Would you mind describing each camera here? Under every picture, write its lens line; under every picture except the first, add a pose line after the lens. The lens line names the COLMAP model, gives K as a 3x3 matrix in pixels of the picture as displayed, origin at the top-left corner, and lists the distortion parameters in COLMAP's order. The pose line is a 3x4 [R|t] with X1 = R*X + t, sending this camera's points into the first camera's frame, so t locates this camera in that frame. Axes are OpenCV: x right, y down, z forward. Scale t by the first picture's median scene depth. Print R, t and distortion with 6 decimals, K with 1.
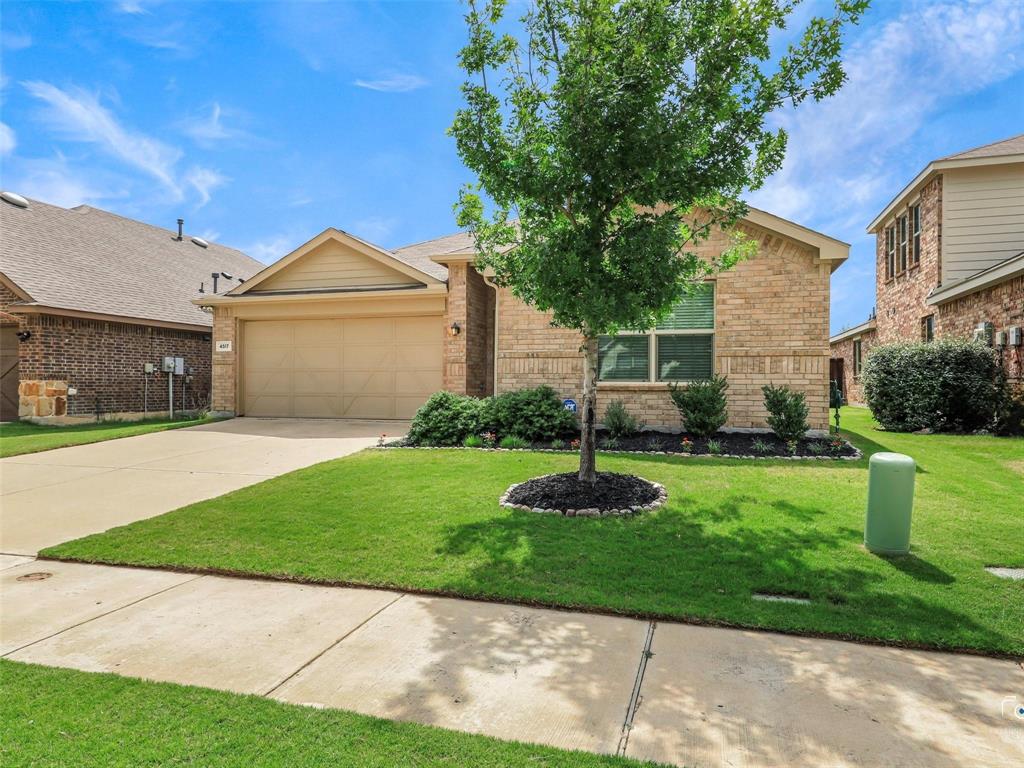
lens RADIAL K [[688.5, 0, 512.0], [0, 688.5, 384.0], [0, 0, 1]] dist [0.020308, -0.002668]
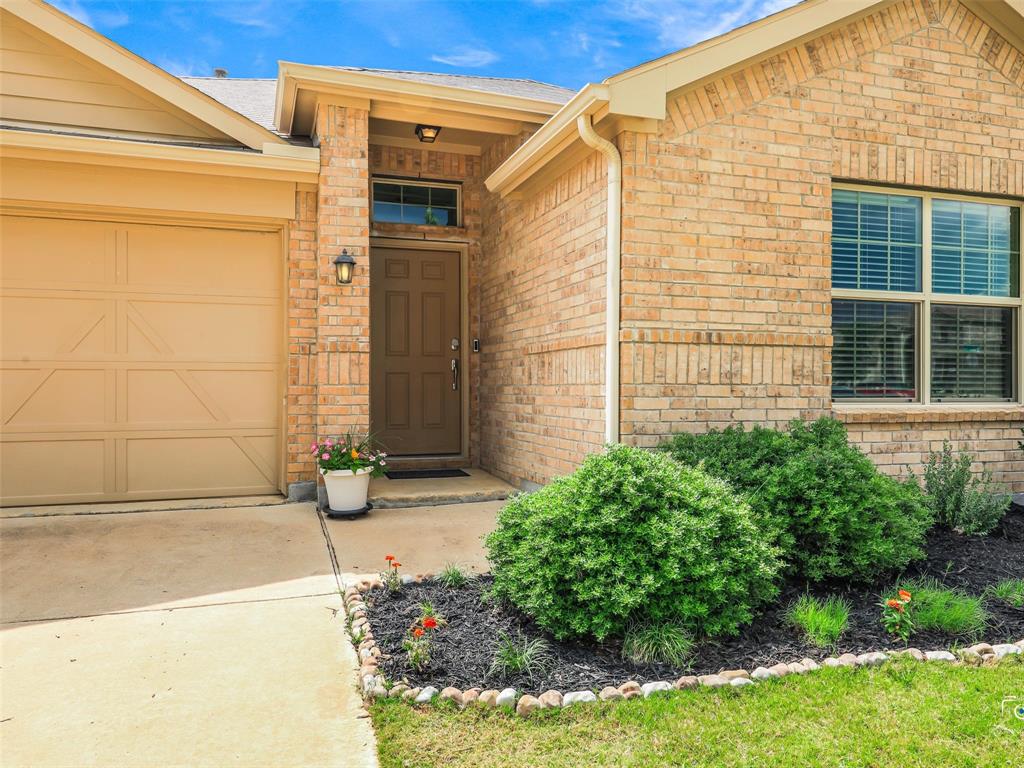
lens RADIAL K [[761.0, 0, 512.0], [0, 761.0, 384.0], [0, 0, 1]] dist [0.011555, 0.001873]
pose [[0.810943, -0.000835, 0.585125, -0.240483], [-0.000892, 0.999996, 0.002663, -0.012503], [-0.585125, -0.002681, 0.810939, 0.543745]]
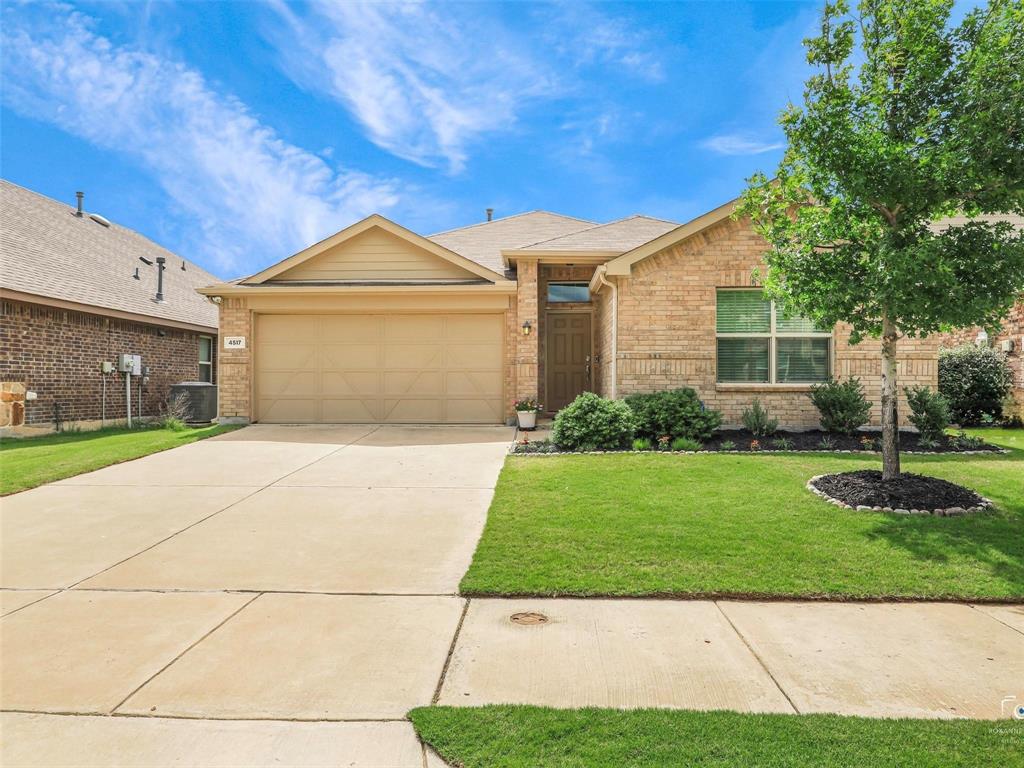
lens RADIAL K [[688.5, 0, 512.0], [0, 688.5, 384.0], [0, 0, 1]] dist [0.020308, -0.002668]
pose [[0.965682, -0.001019, 0.259726, -0.324393], [0.001609, 0.999997, -0.002057, -0.000227], [-0.259723, 0.002405, 0.965680, 0.074191]]
